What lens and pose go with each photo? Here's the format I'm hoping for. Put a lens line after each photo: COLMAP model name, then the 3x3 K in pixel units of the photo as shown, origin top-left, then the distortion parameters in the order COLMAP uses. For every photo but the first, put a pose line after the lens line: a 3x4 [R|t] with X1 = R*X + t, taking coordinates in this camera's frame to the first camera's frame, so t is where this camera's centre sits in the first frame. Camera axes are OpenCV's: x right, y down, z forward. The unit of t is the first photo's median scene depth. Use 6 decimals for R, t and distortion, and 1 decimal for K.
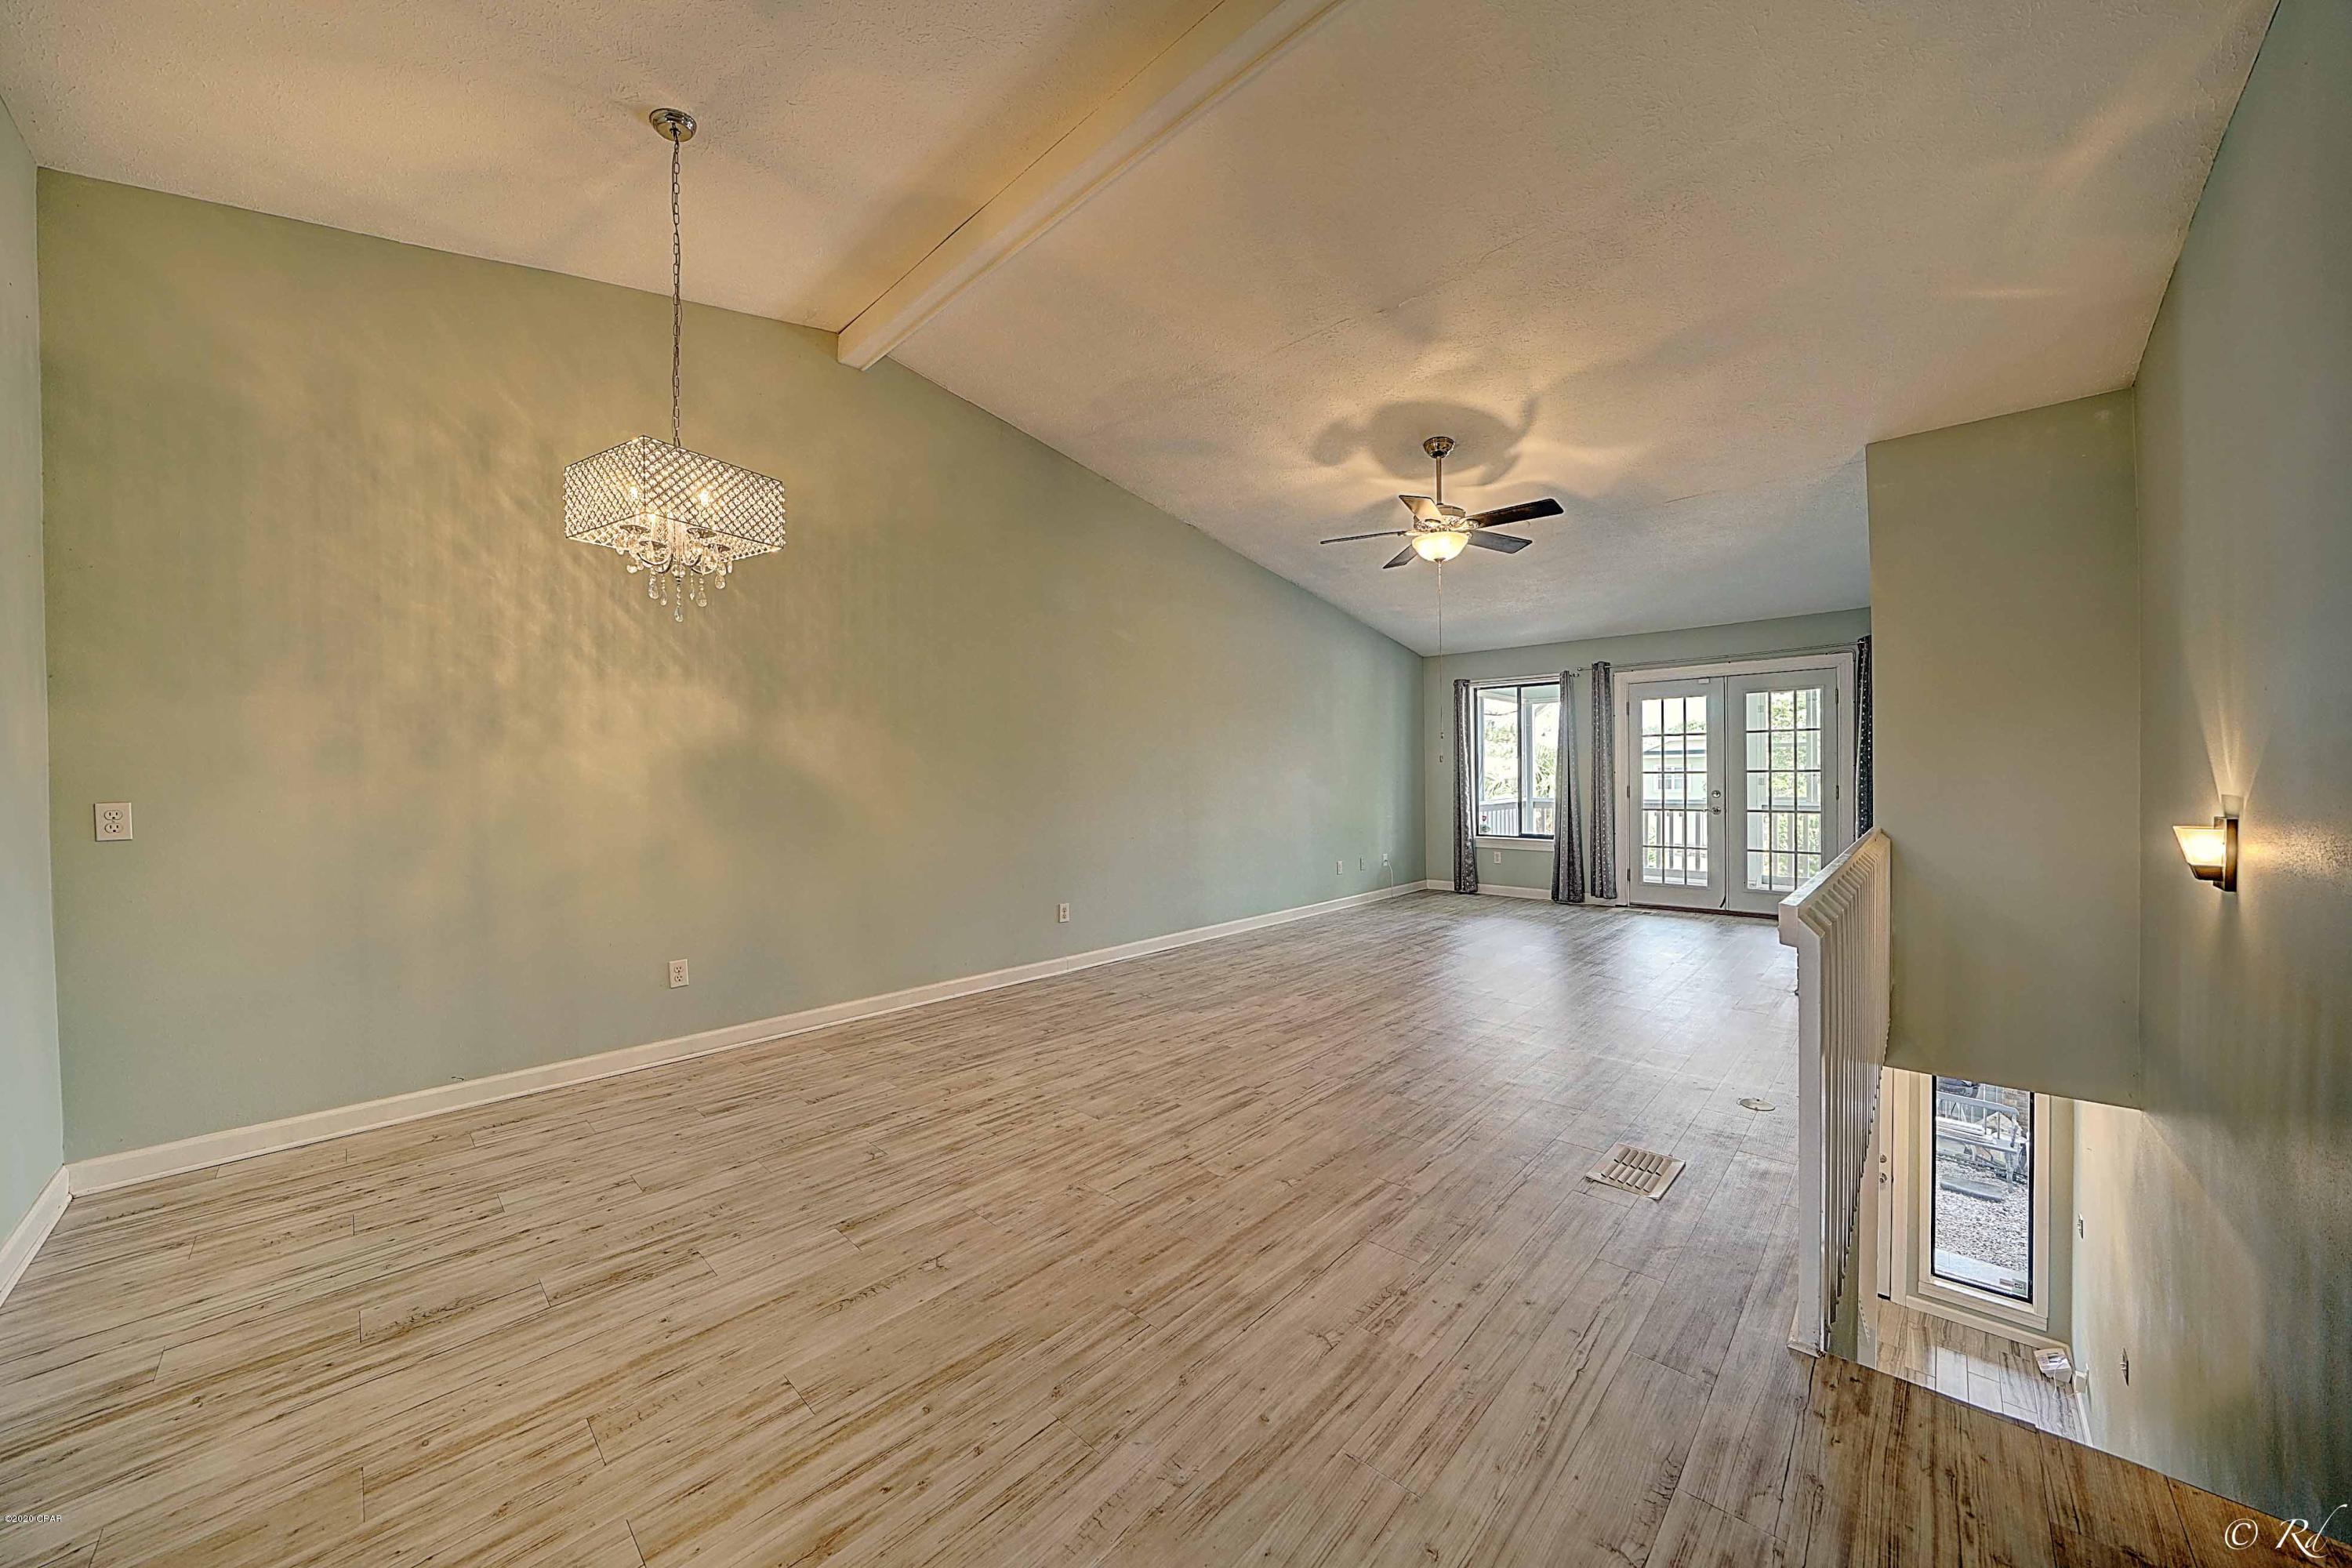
lens RADIAL K [[815.3, 0, 1172.9], [0, 815.3, 783.3], [0, 0, 1]] dist [-0.022892, 0.000459]
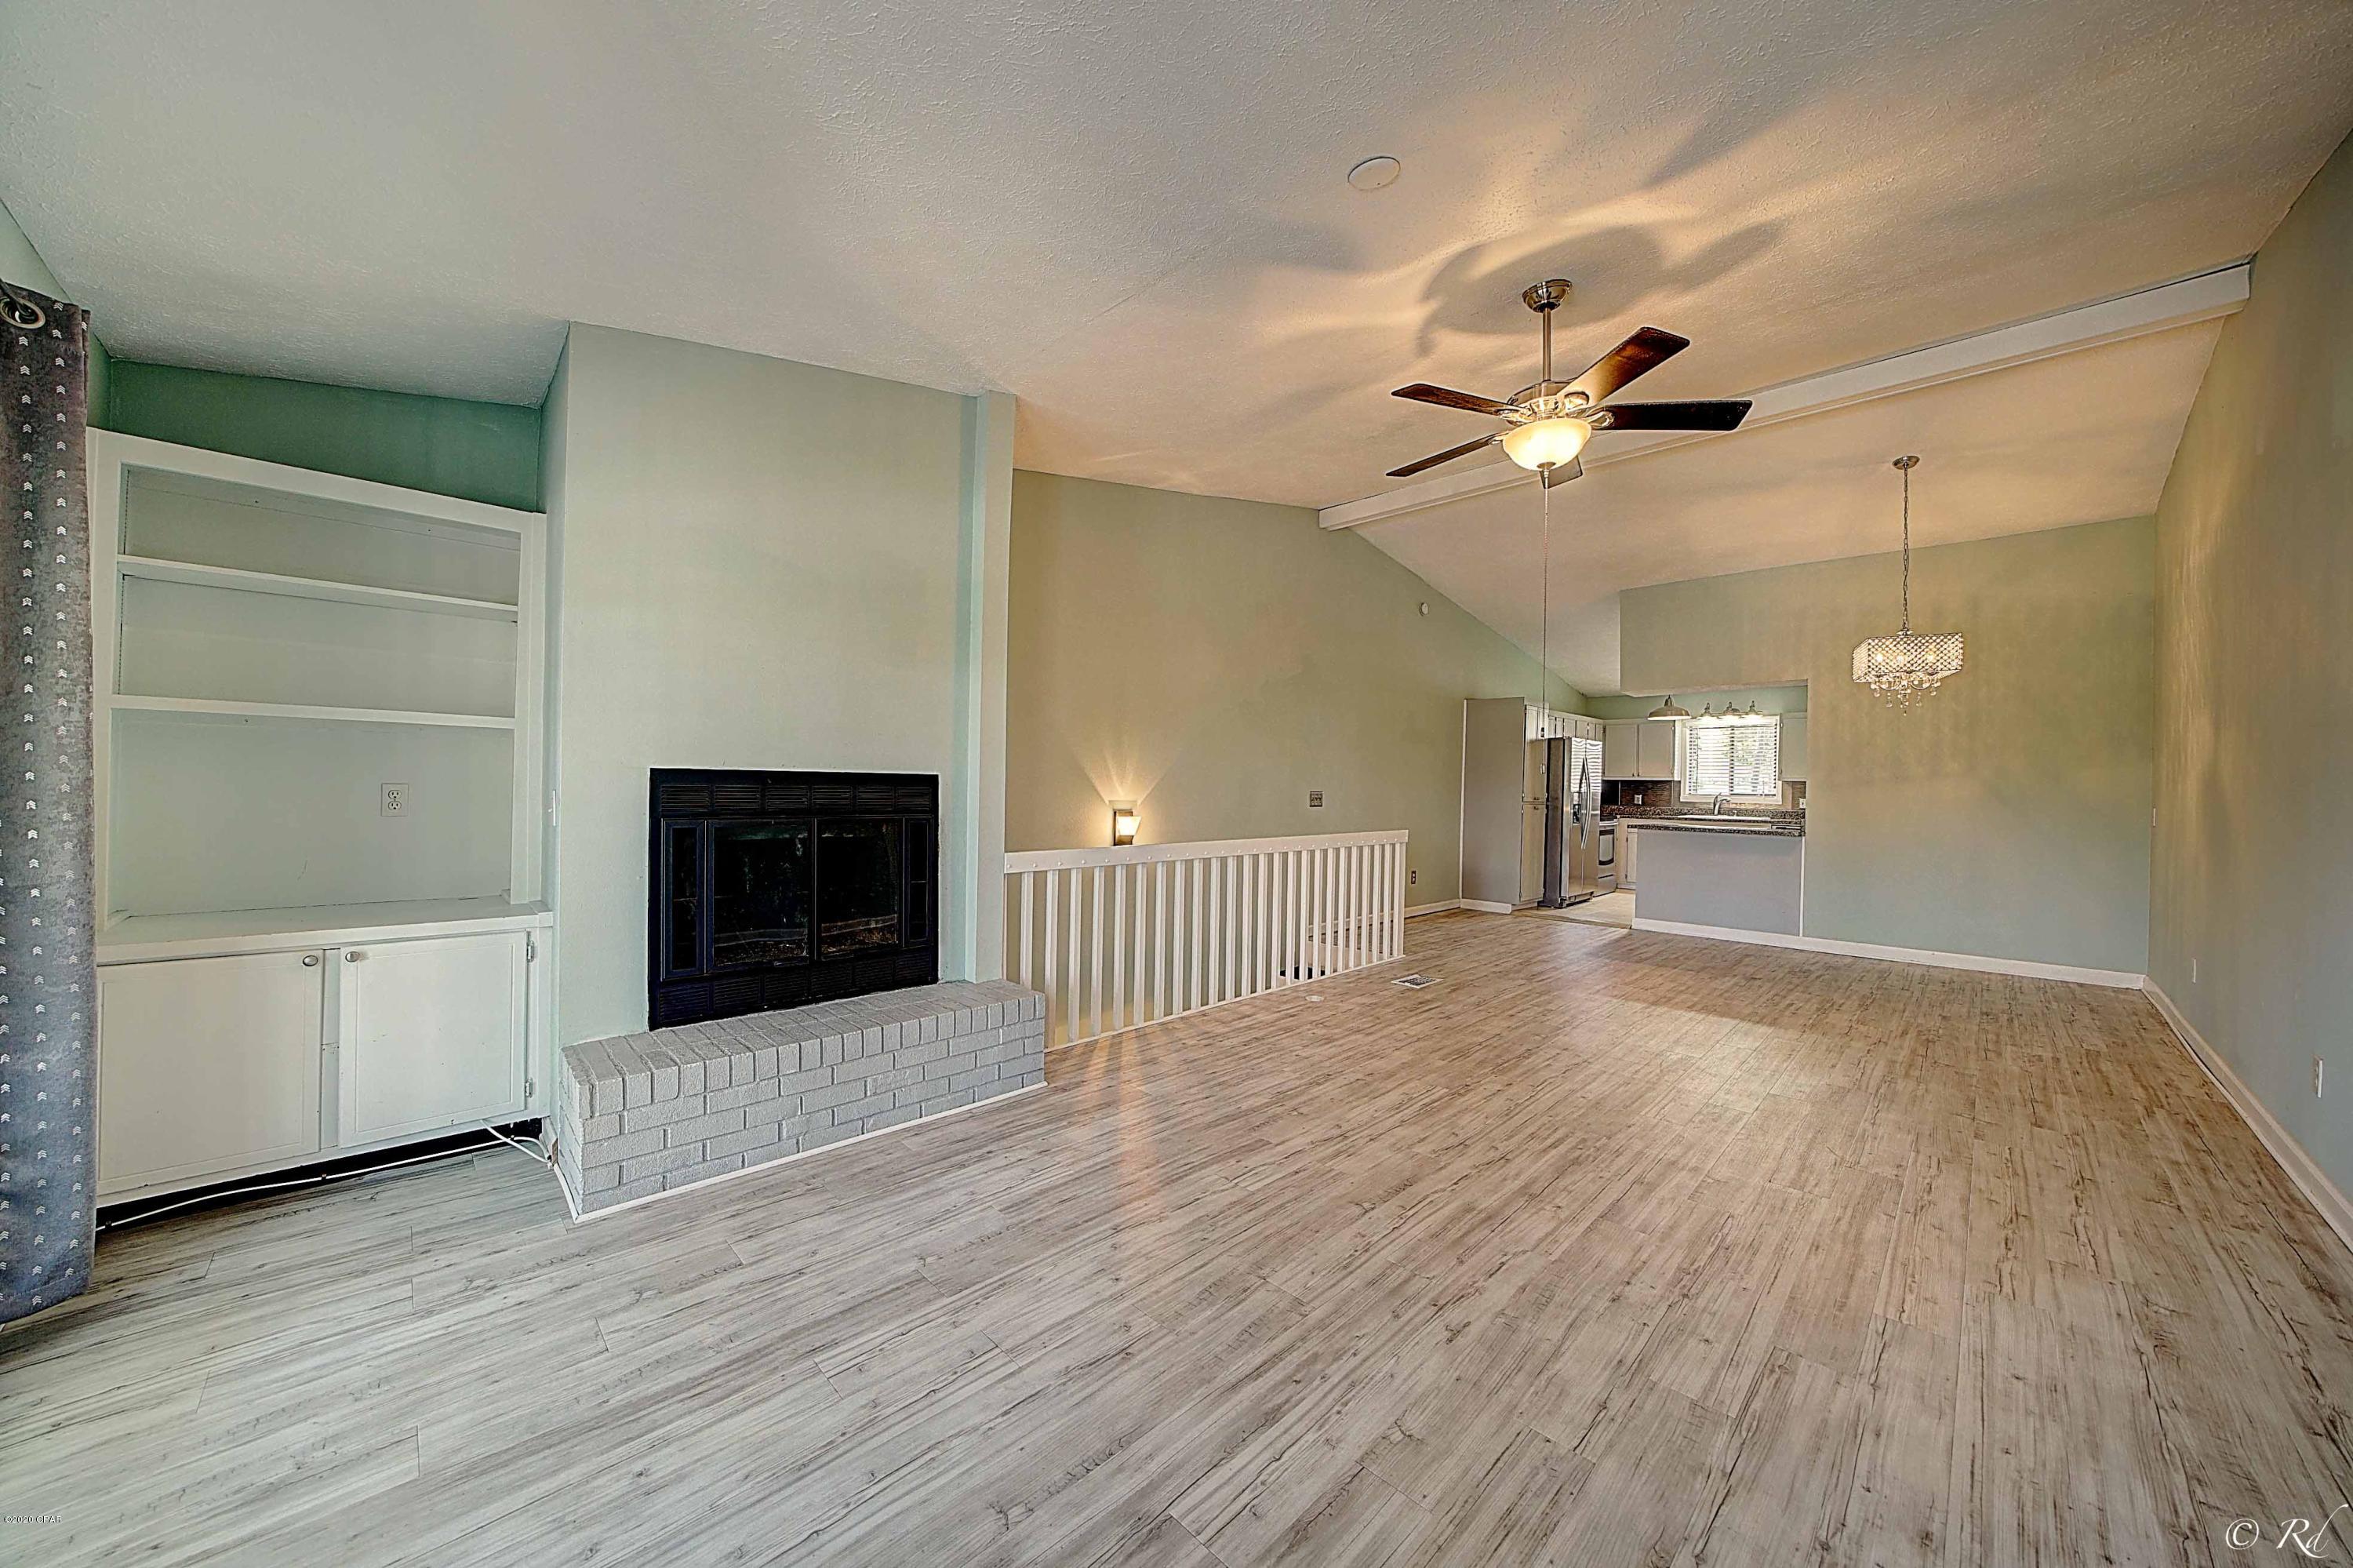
lens RADIAL K [[815.7, 0, 1172.3], [0, 815.7, 786.2], [0, 0, 1]] dist [-0.022892, 0.000459]
pose [[-0.999431, -0.004827, 0.033371, 0.644264], [-0.004689, 0.999980, 0.004215, -0.017971], [-0.033391, 0.004056, -0.999434, 1.763336]]
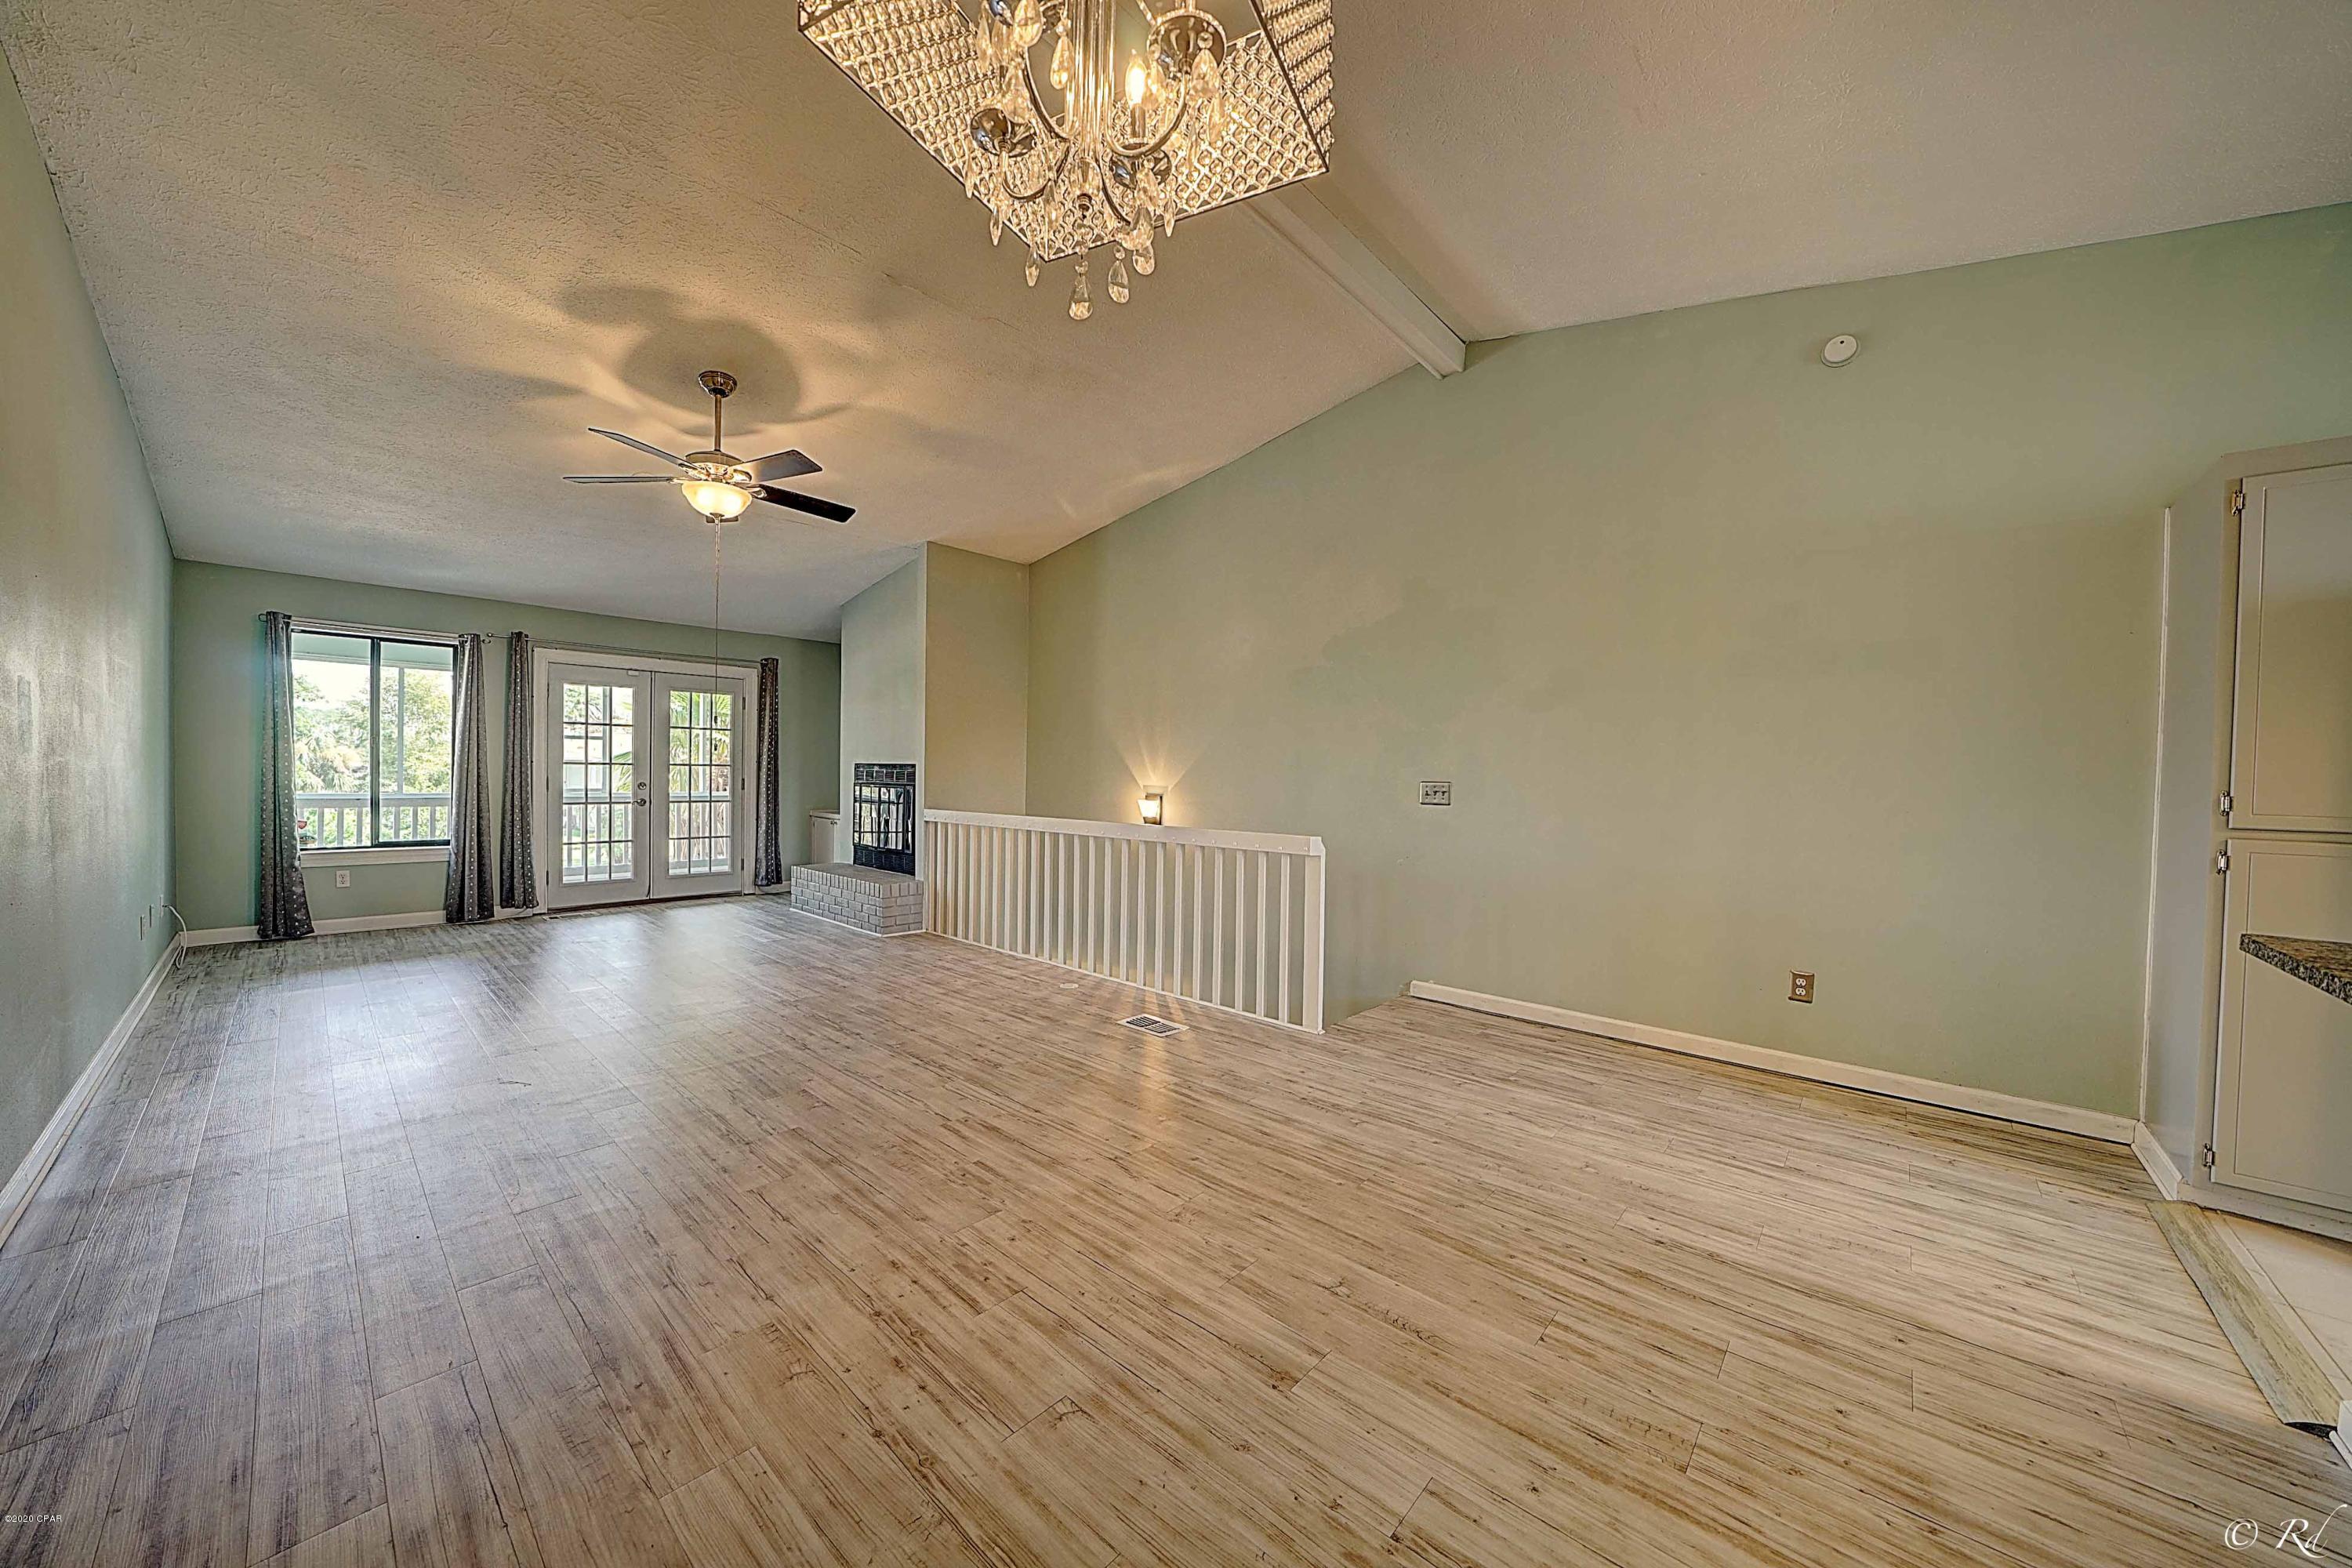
lens RADIAL K [[815.3, 0, 1175.1], [0, 815.3, 785.8], [0, 0, 1]] dist [-0.022892, 0.000459]
pose [[-0.027178, -0.006087, 0.999612, -0.571502], [-0.009195, 0.999941, 0.005839, 0.001404], [-0.999588, -0.009033, -0.027232, 0.566578]]
